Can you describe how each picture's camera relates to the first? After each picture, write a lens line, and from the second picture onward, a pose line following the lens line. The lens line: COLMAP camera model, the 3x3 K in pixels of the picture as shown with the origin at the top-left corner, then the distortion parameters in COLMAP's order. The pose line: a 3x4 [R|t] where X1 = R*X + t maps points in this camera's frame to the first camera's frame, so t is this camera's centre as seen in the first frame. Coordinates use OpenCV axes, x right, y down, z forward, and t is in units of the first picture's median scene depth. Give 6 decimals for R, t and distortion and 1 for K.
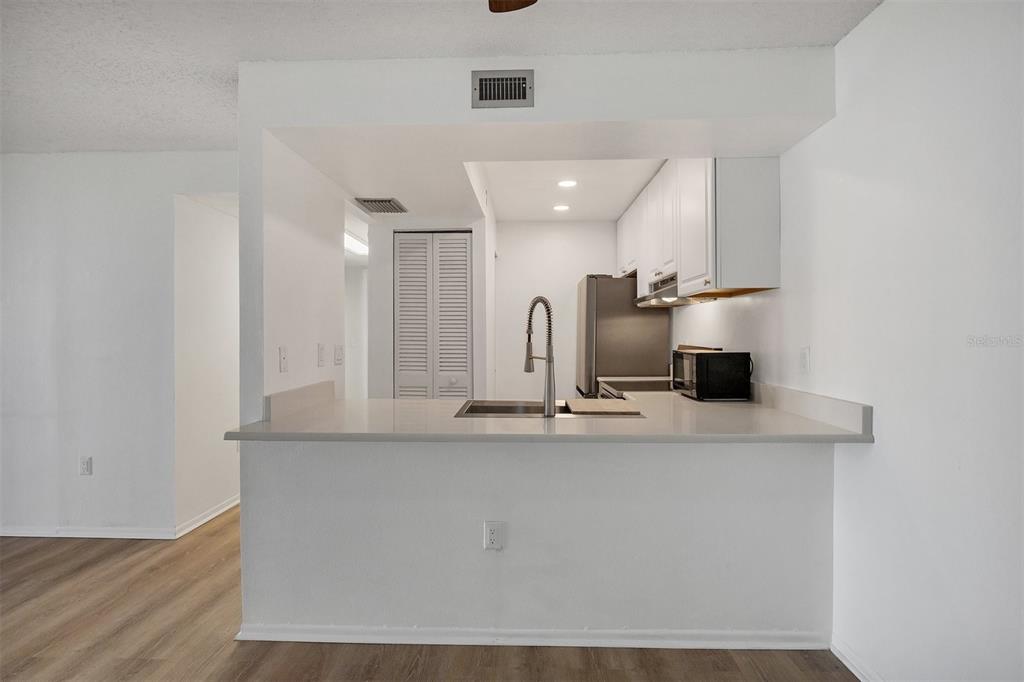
lens RADIAL K [[518.9, 0, 513.3], [0, 518.9, 337.5], [0, 0, 1]] dist [-0.004653, -0.000478]
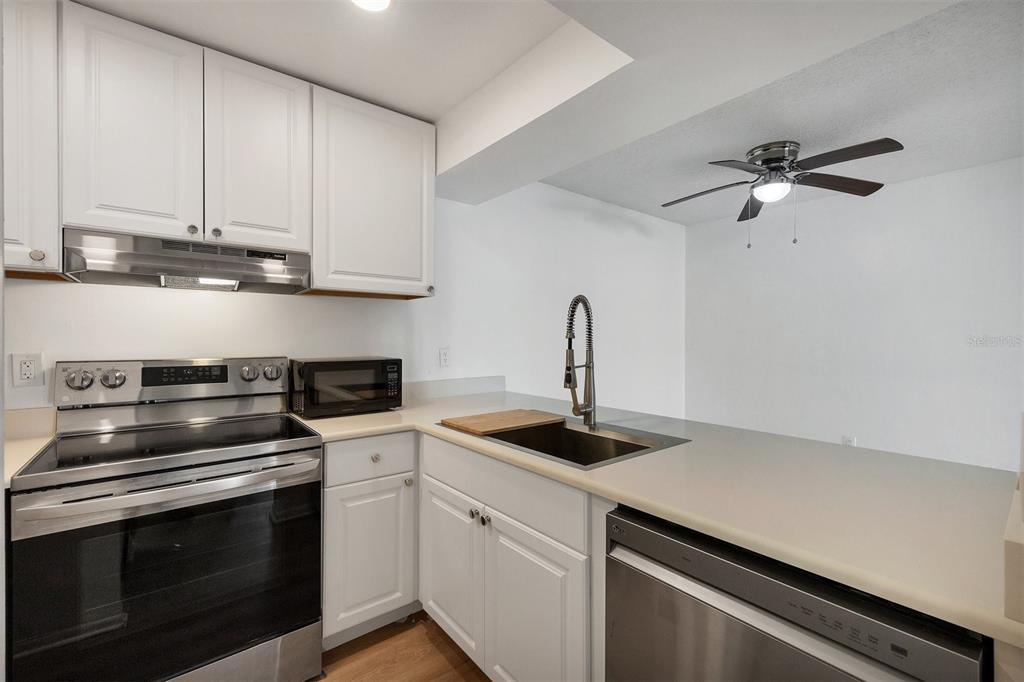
lens RADIAL K [[421.7, 0, 509.4], [0, 421.7, 340.6], [0, 0, 1]] dist [-0.004098, -0.000702]
pose [[-0.644912, -0.005279, 0.764239, -0.286249], [0.007918, 0.999876, 0.013588, -0.009572], [-0.764216, 0.014815, -0.644791, 1.080747]]
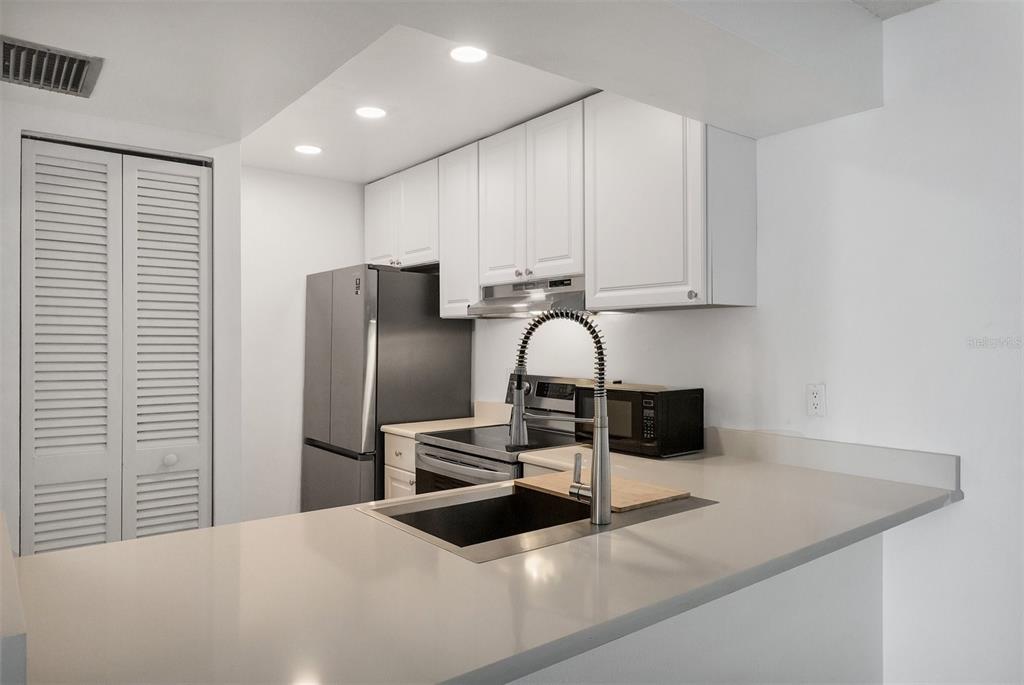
lens RADIAL K [[676.8, 0, 510.5], [0, 676.8, 338.8], [0, 0, 1]] dist [0.001518, 0.000824]
pose [[0.768358, 0.006877, 0.639983, -0.316464], [0.002578, 0.999901, -0.013840, -0.024500], [-0.640015, 0.012284, 0.768265, 0.334302]]
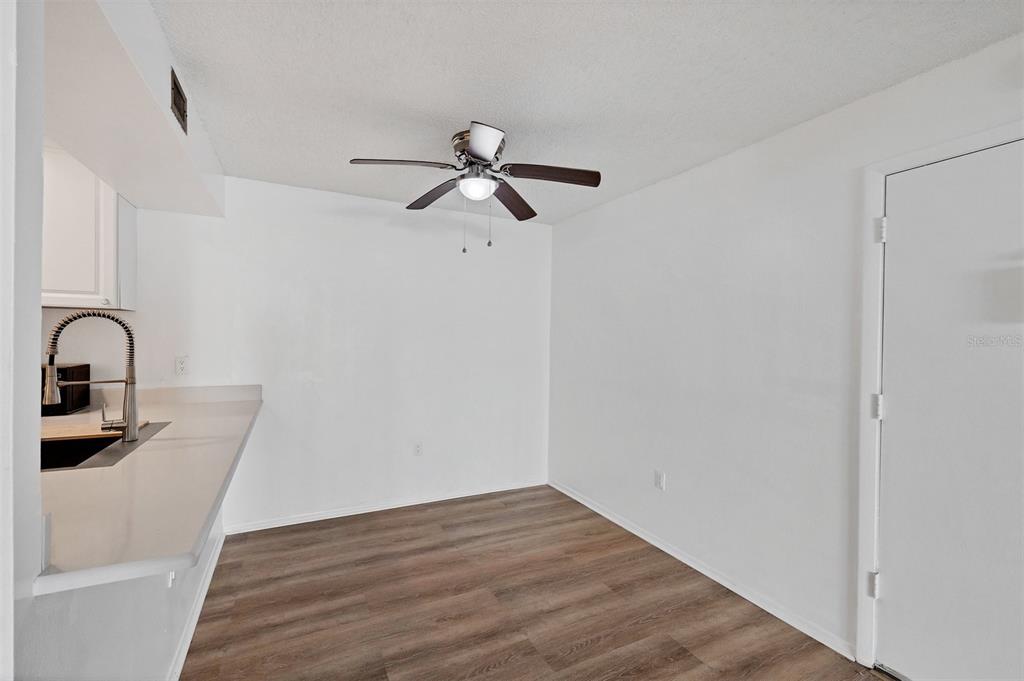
lens RADIAL K [[421.7, 0, 507.0], [0, 421.7, 342.4], [0, 0, 1]] dist [-0.004098, -0.000702]
pose [[-0.477851, -0.012603, 0.878350, -0.614638], [-0.005481, 0.999920, 0.011366, -0.025965], [-0.878424, 0.000617, -0.477882, 0.513170]]
